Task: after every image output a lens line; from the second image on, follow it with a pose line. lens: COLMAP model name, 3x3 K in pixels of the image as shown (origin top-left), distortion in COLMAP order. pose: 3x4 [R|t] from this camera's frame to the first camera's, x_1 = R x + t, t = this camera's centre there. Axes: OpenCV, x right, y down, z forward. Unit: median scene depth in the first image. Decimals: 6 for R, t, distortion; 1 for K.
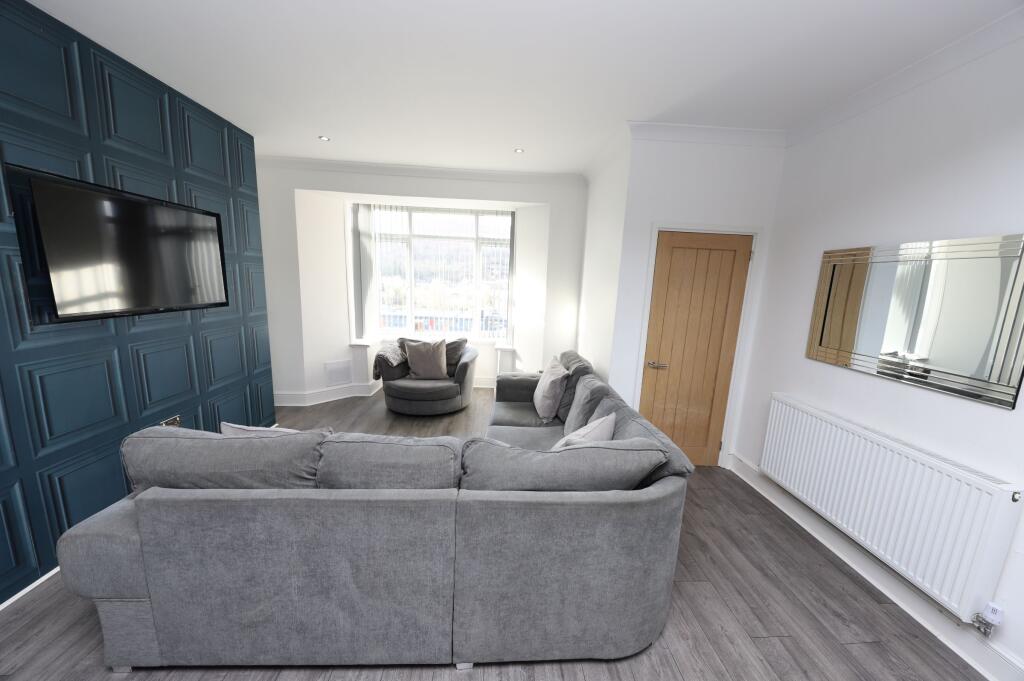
lens RADIAL K [[352.2, 0, 518.5], [0, 352.2, 341.0], [0, 0, 1]] dist [0.013918, -0.006940]
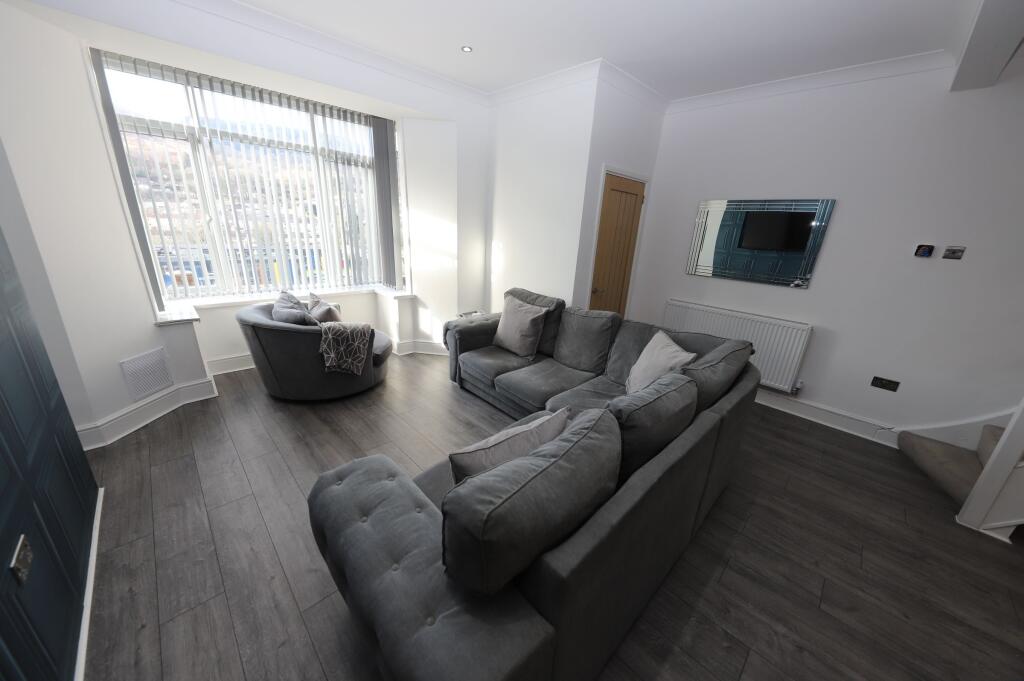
lens RADIAL K [[352.2, 0, 518.5], [0, 352.2, 341.0], [0, 0, 1]] dist [0.013918, -0.006940]
pose [[0.752012, -0.204913, 0.626489, -0.496687], [0.088783, 0.973279, 0.211769, -0.040247], [-0.653142, -0.103631, 0.750111, 0.198582]]
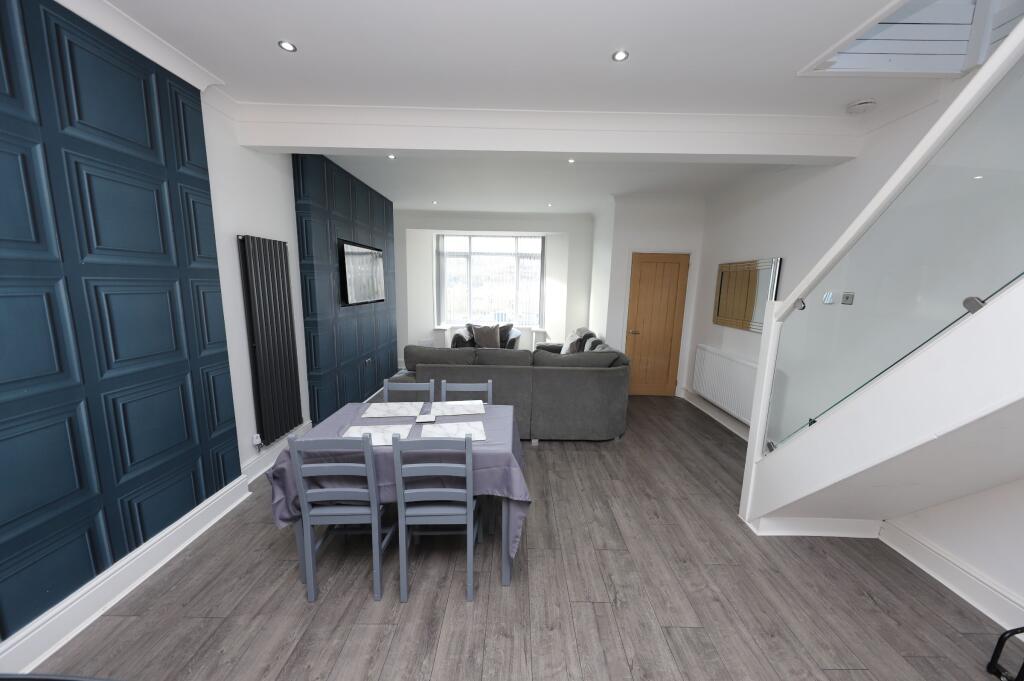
lens RADIAL K [[352.2, 0, 518.5], [0, 352.2, 341.0], [0, 0, 1]] dist [0.013918, -0.006940]
pose [[0.998207, -0.009772, -0.059051, -0.045508], [0.009287, 0.999921, -0.008484, 0.096274], [0.059130, 0.007920, 0.998219, -0.570016]]
